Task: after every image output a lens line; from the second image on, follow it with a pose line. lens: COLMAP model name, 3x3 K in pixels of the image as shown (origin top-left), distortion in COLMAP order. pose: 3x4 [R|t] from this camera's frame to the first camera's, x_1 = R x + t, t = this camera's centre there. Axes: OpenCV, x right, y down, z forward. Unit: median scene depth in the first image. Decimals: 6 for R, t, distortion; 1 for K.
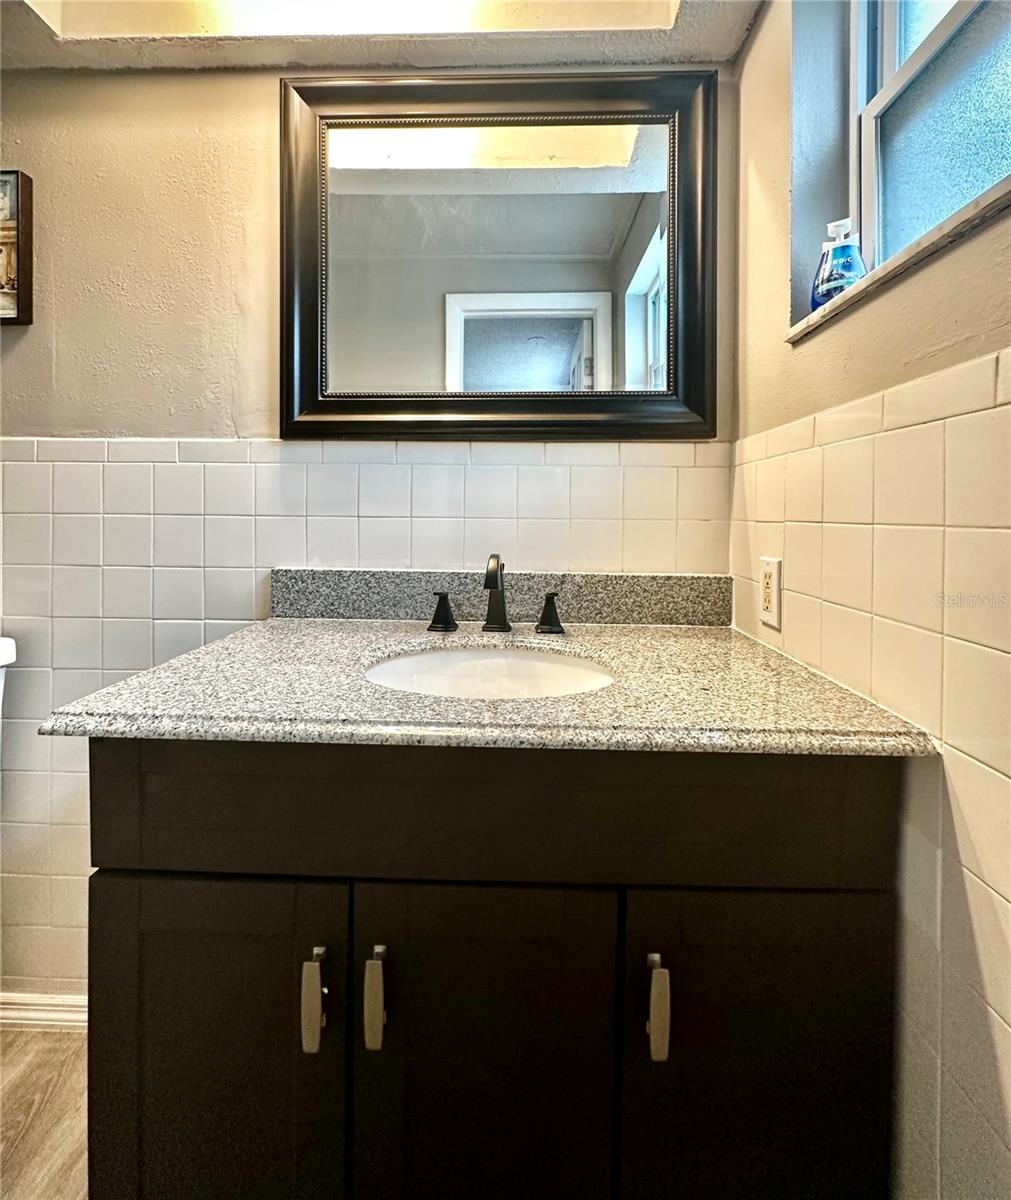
lens RADIAL K [[593.8, 0, 507.7], [0, 593.8, 596.5], [0, 0, 1]] dist [-0.001163, 0.001047]
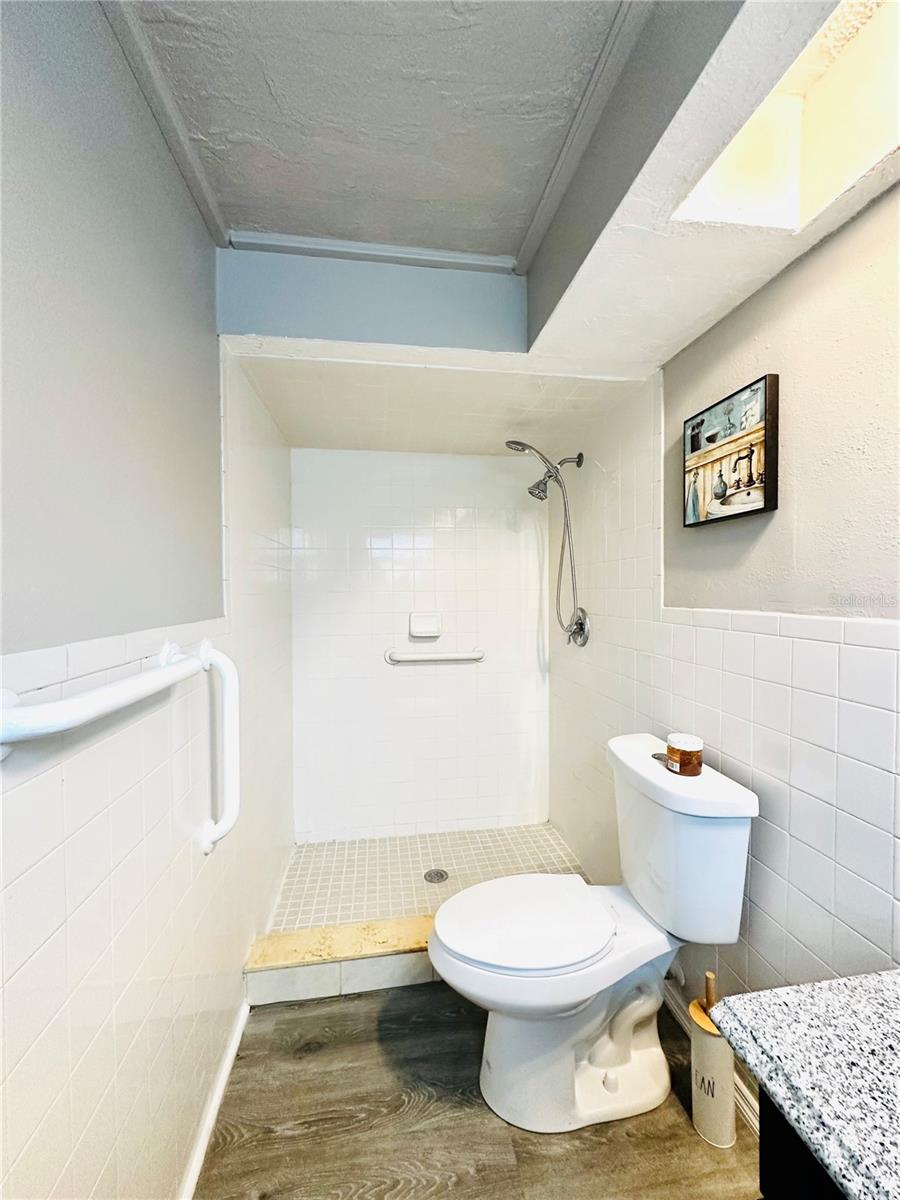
lens RADIAL K [[478.1, 0, 455.0], [0, 478.1, 596.8], [0, 0, 1]] dist [-0.004417, 0.000775]
pose [[0.181985, 0.009763, -0.983253, -0.056141], [-0.010108, 0.999916, 0.008058, -0.305225], [0.983249, 0.008473, 0.182069, 0.273755]]
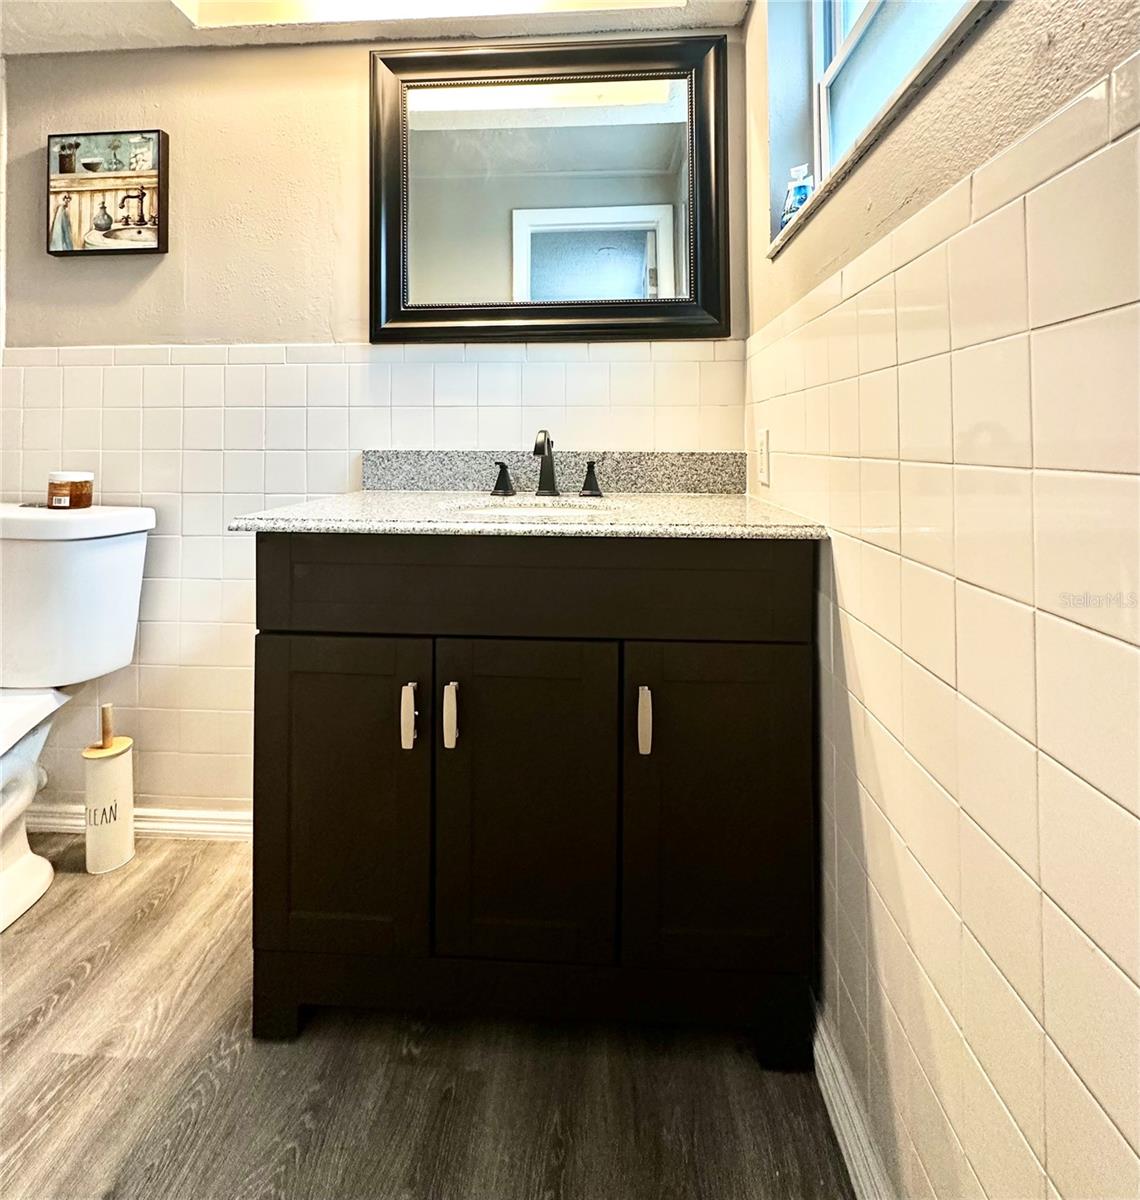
lens RADIAL K [[852.5, 0, 603.6], [0, 852.5, 585.7], [0, 0, 1]] dist [0.003708, -0.003727]
pose [[0.999504, -0.007373, -0.030618, 0.145635], [0.006845, 0.999827, -0.017307, 0.266389], [0.030740, 0.017089, 0.999381, -0.724550]]
